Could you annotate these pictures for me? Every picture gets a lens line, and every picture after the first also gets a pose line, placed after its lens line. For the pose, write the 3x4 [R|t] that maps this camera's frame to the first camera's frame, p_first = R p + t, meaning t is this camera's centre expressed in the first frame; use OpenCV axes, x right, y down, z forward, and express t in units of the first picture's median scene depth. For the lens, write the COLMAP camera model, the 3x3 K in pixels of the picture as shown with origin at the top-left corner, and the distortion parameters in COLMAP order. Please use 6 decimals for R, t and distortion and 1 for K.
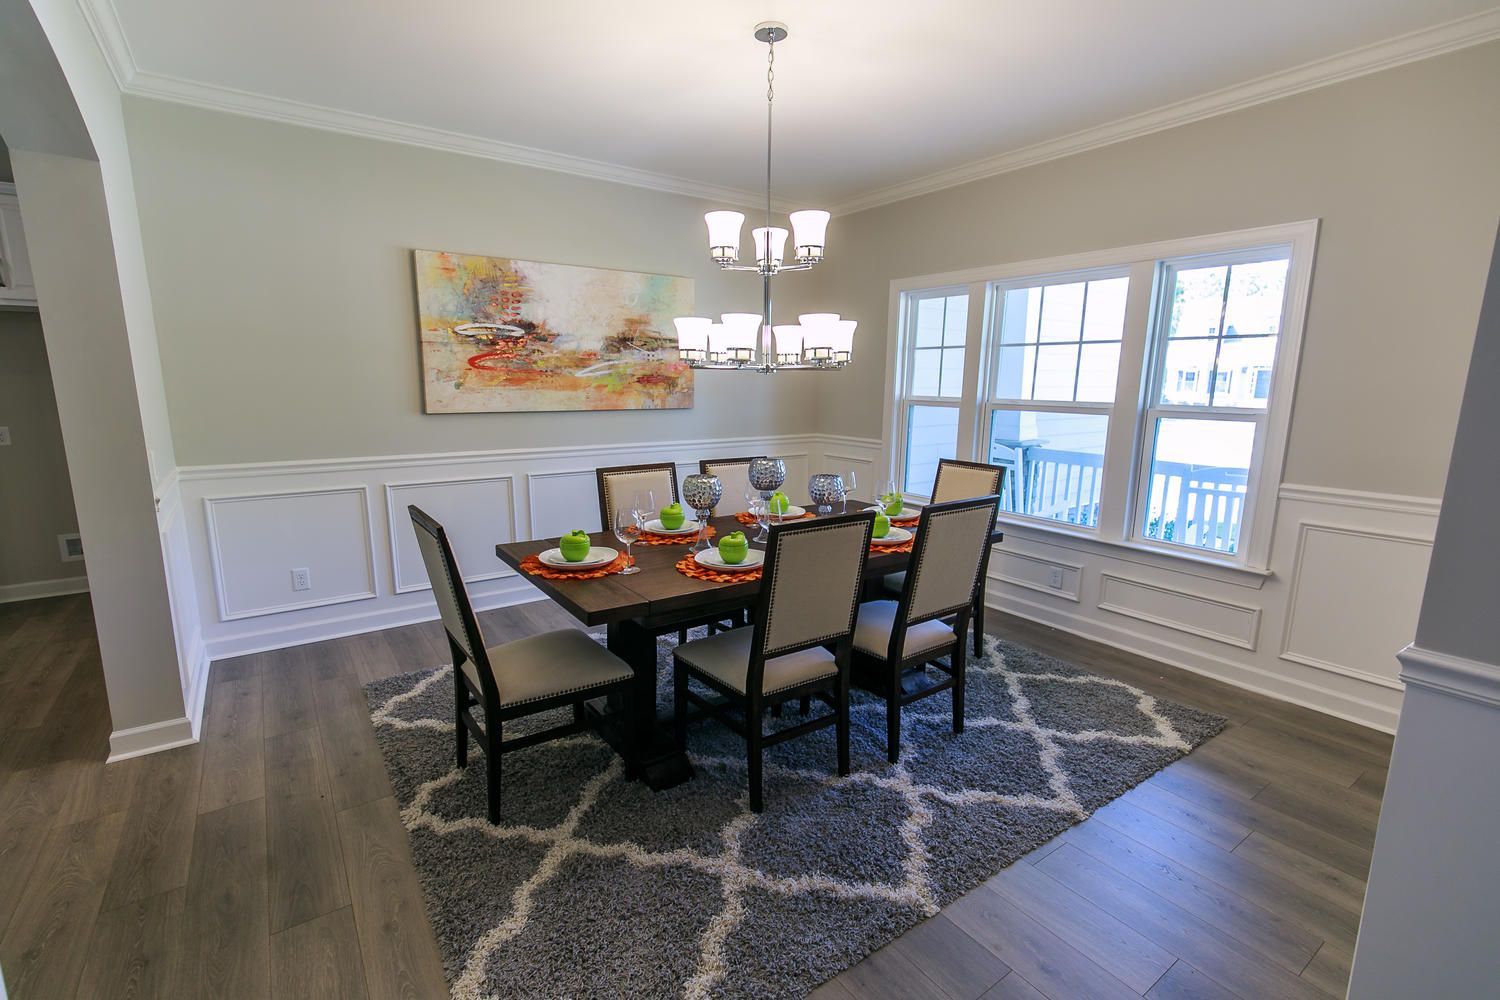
lens RADIAL K [[674.5, 0, 754.9], [0, 674.5, 500.7], [0, 0, 1]] dist [0.002365, 0.000002]
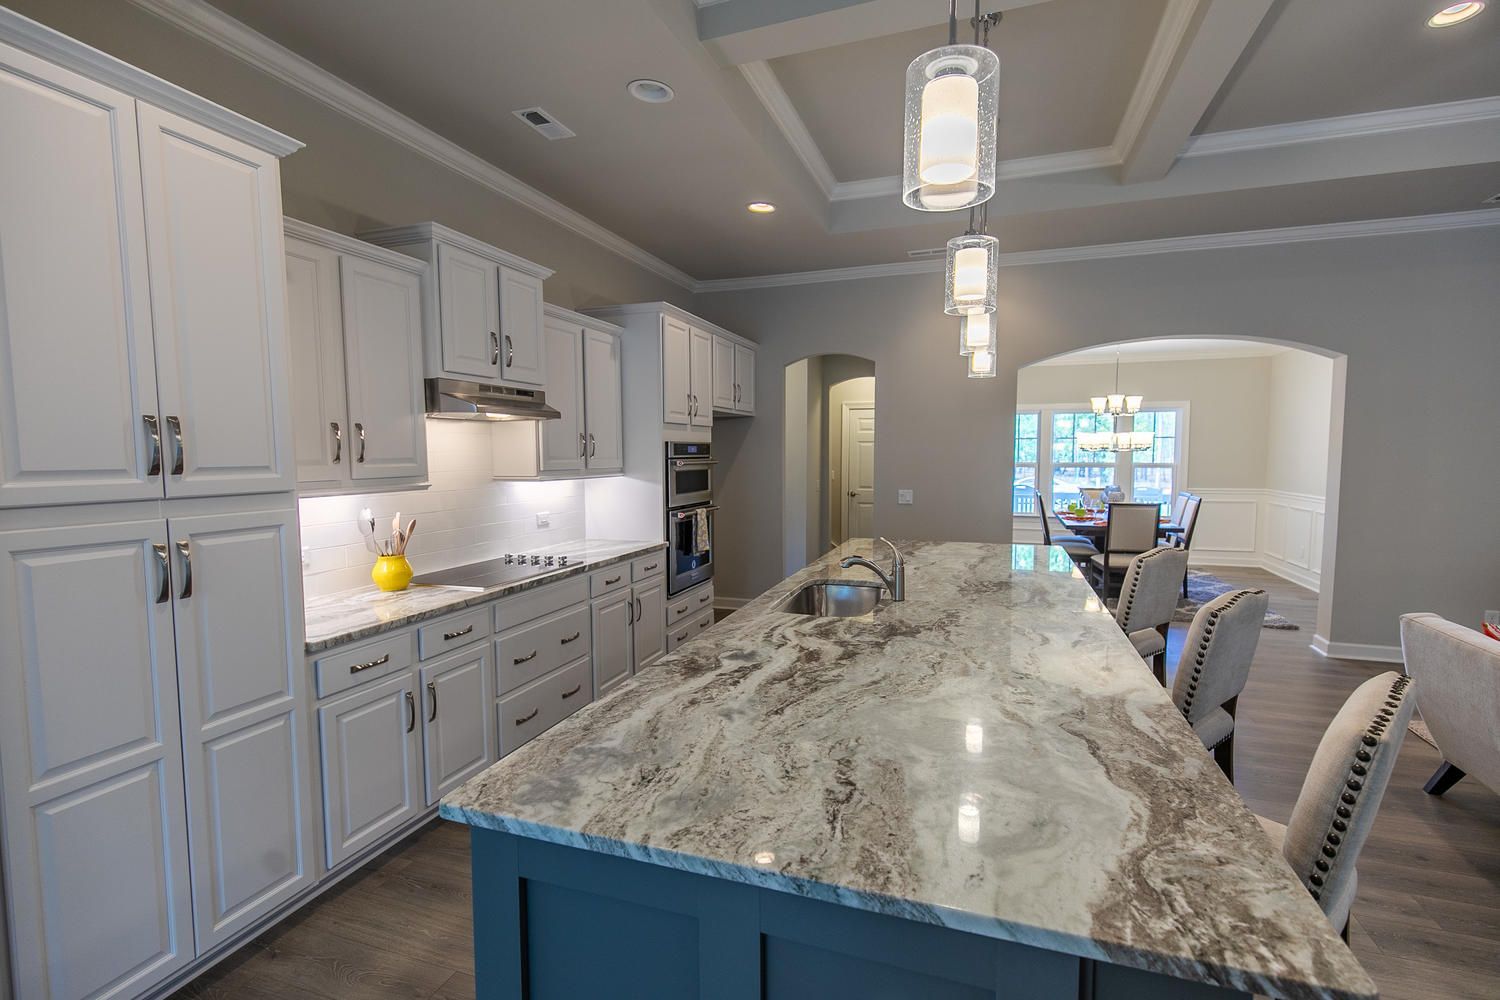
lens RADIAL K [[674.5, 0, 754.9], [0, 674.5, 500.7], [0, 0, 1]] dist [0.002365, 0.000002]
pose [[0.817032, -0.052110, 0.574233, -2.835539], [0.115315, 0.990555, -0.074184, 0.033690], [-0.564943, 0.126828, 0.815324, -0.354757]]
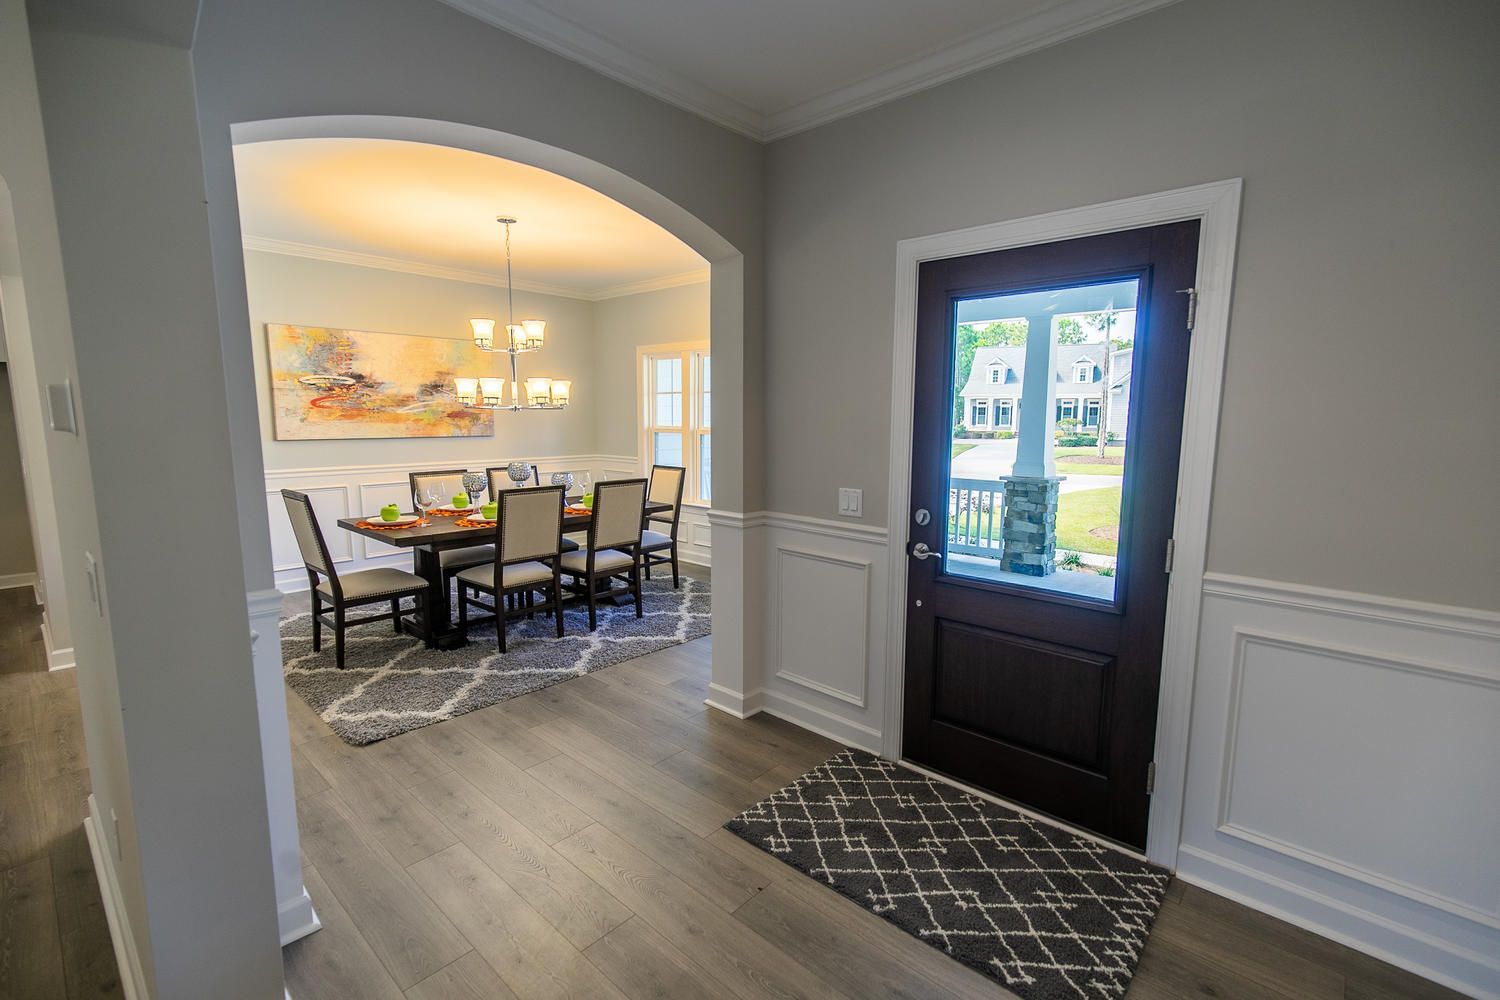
lens RADIAL K [[676.2, 0, 772.7], [0, 676.2, 504.9], [0, 0, 1]] dist [-0.000505, -0.000214]
pose [[0.975325, -0.032279, 0.218400, 0.273570], [0.041915, 0.998335, -0.039629, 0.141450], [-0.216757, 0.047806, 0.975054, -0.789144]]
